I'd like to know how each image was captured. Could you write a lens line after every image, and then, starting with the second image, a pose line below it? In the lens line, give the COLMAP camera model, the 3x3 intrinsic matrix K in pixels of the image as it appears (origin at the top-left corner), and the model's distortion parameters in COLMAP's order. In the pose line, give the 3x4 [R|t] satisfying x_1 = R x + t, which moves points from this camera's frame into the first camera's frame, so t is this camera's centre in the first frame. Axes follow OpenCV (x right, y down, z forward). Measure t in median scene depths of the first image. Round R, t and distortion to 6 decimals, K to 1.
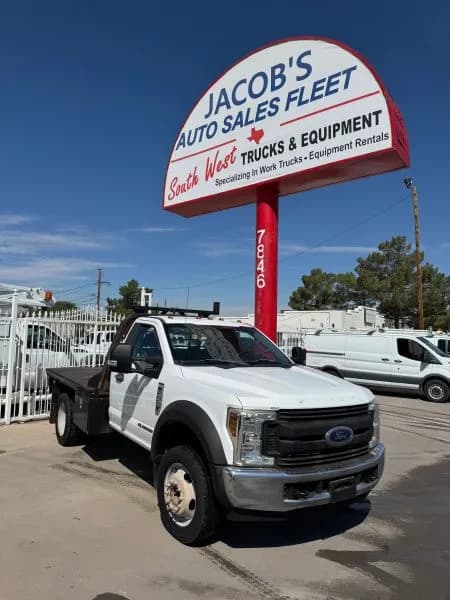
lens RADIAL K [[457.0, 0, 225.5], [0, 457.0, 300.0], [0, 0, 1]] dist [0.023519, -0.010129]
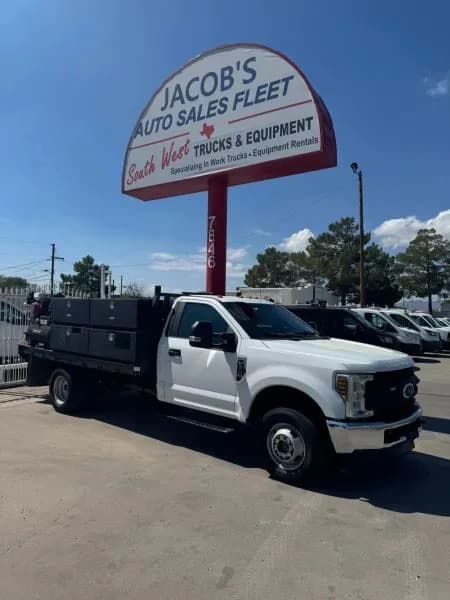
lens RADIAL K [[457.0, 0, 223.7], [0, 457.0, 302.3], [0, 0, 1]] dist [0.023519, -0.010129]
pose [[0.996102, 0.000679, 0.088207, 0.007483], [-0.005559, 0.998466, 0.055093, -0.003716], [-0.088034, -0.055369, 0.994577, -0.121952]]
